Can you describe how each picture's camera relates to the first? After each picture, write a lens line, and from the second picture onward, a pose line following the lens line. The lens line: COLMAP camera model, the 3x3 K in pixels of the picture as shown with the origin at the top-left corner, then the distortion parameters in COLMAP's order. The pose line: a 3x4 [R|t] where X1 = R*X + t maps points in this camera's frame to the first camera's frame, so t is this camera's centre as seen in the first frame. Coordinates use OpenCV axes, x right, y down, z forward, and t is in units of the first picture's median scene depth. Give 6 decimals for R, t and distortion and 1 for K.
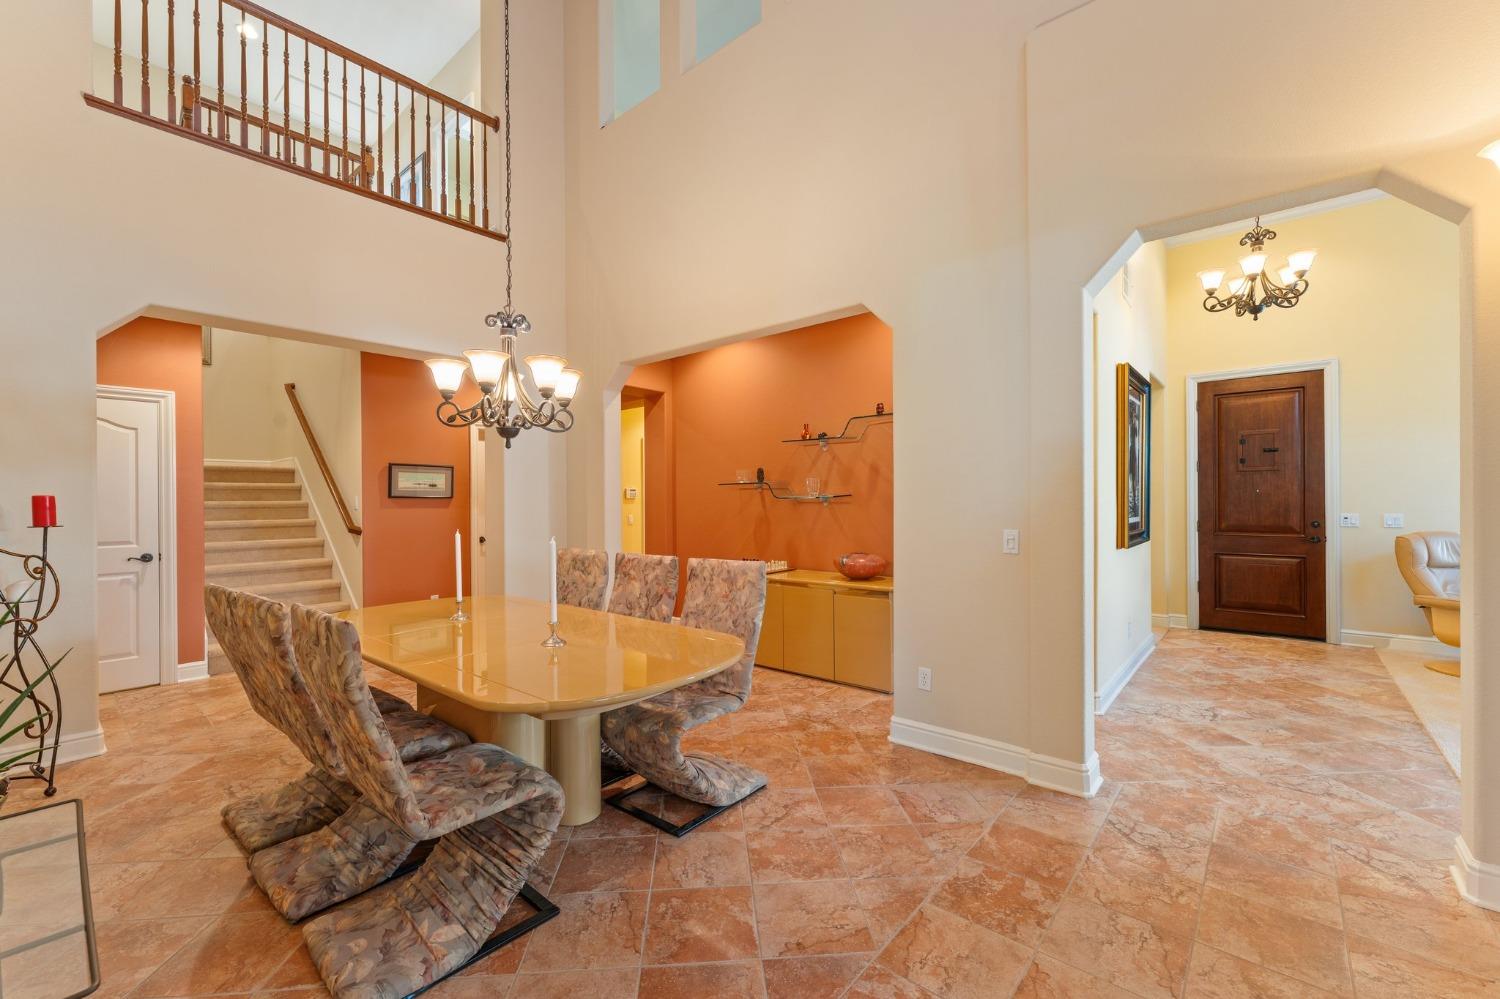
lens RADIAL K [[609.2, 0, 750.0], [0, 609.2, 499.5], [0, 0, 1]] dist [0.003252, 0.000402]
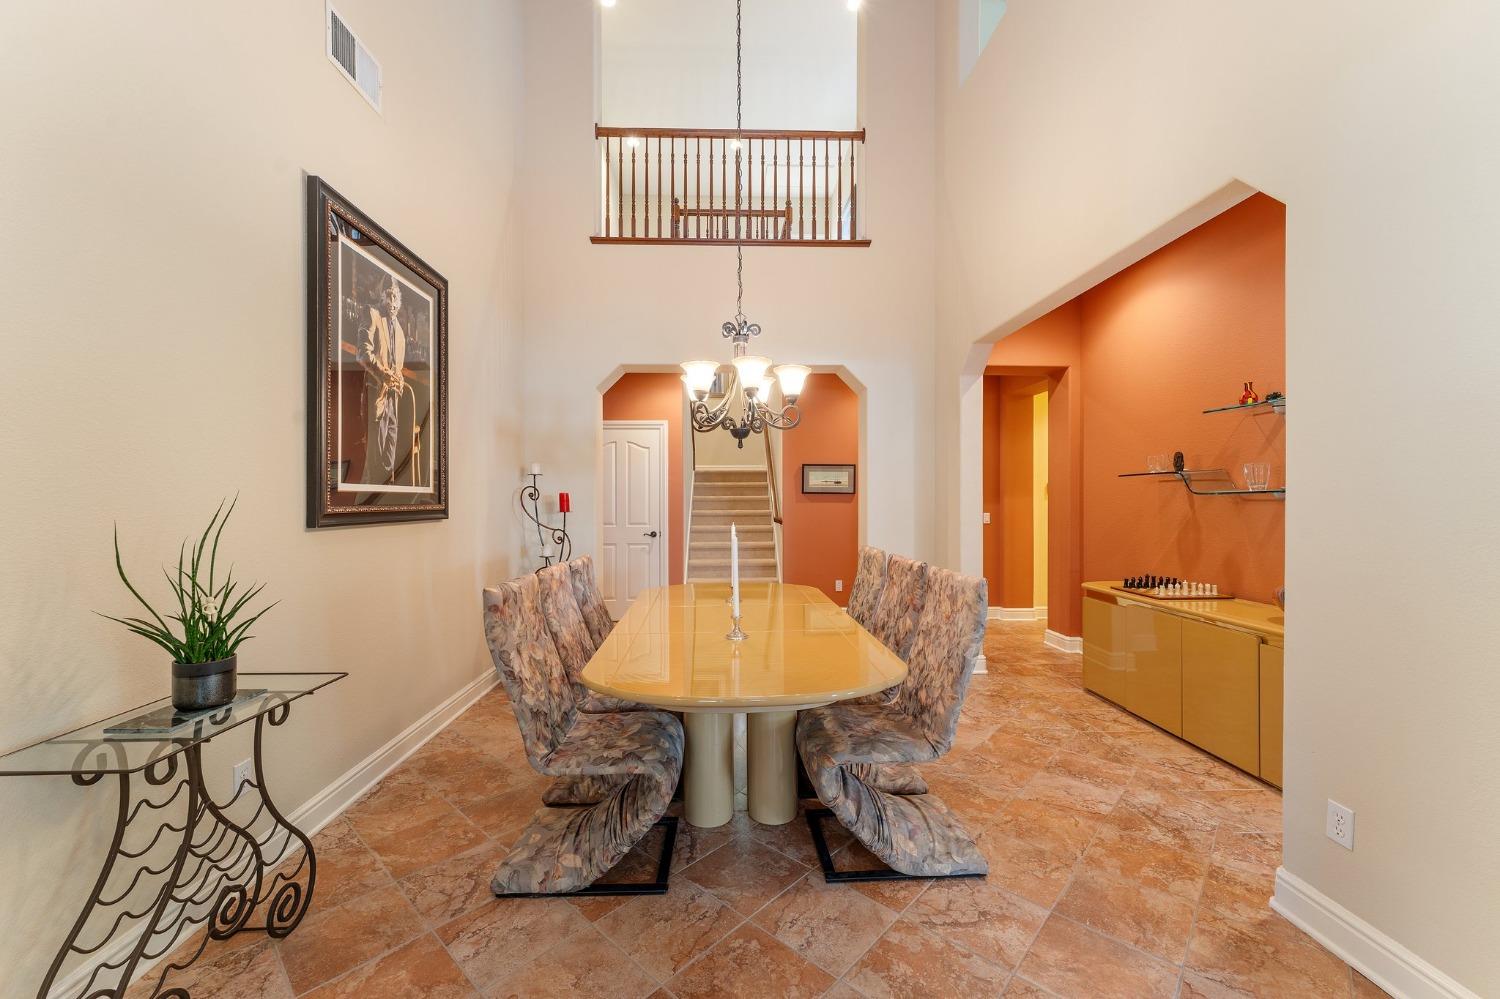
lens RADIAL K [[597.5, 0, 749.2], [0, 597.5, 496.3], [0, 0, 1]] dist [0.000524, 0.000137]
pose [[0.683624, 0.002313, -0.729831, 0.315366], [0.000555, 0.999993, 0.003689, -0.002928], [0.729834, -0.002927, 0.683618, 0.243468]]
